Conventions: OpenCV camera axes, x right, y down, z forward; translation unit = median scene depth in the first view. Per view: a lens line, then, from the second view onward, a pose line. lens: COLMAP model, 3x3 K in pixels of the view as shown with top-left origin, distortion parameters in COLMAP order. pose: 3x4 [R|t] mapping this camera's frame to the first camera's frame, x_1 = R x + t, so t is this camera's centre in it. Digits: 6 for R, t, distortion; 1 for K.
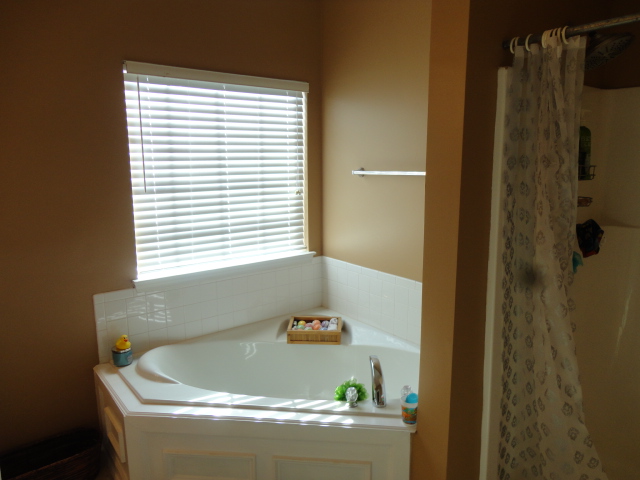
lens RADIAL K [[469.6, 0, 320.7], [0, 469.6, 241.6], [0, 0, 1]] dist [-0.018952, 0.009520]
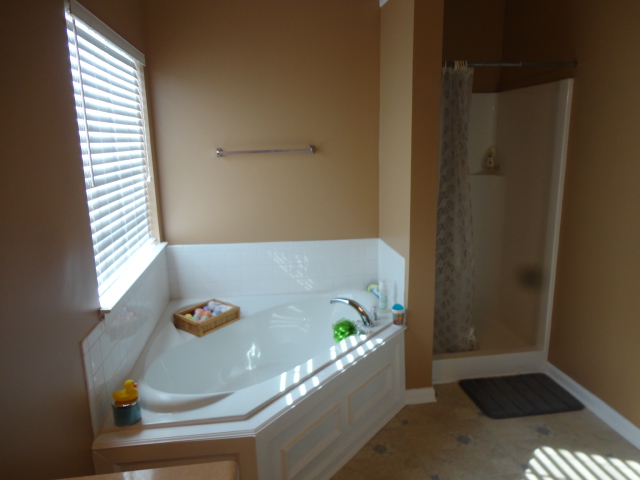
lens RADIAL K [[469.6, 0, 319.4], [0, 469.6, 238.3], [0, 0, 1]] dist [-0.018952, 0.009520]
pose [[0.516532, -0.182277, 0.836642, -1.012639], [0.166923, 0.979769, 0.110404, -0.059764], [-0.839840, 0.082628, 0.536508, 0.405156]]
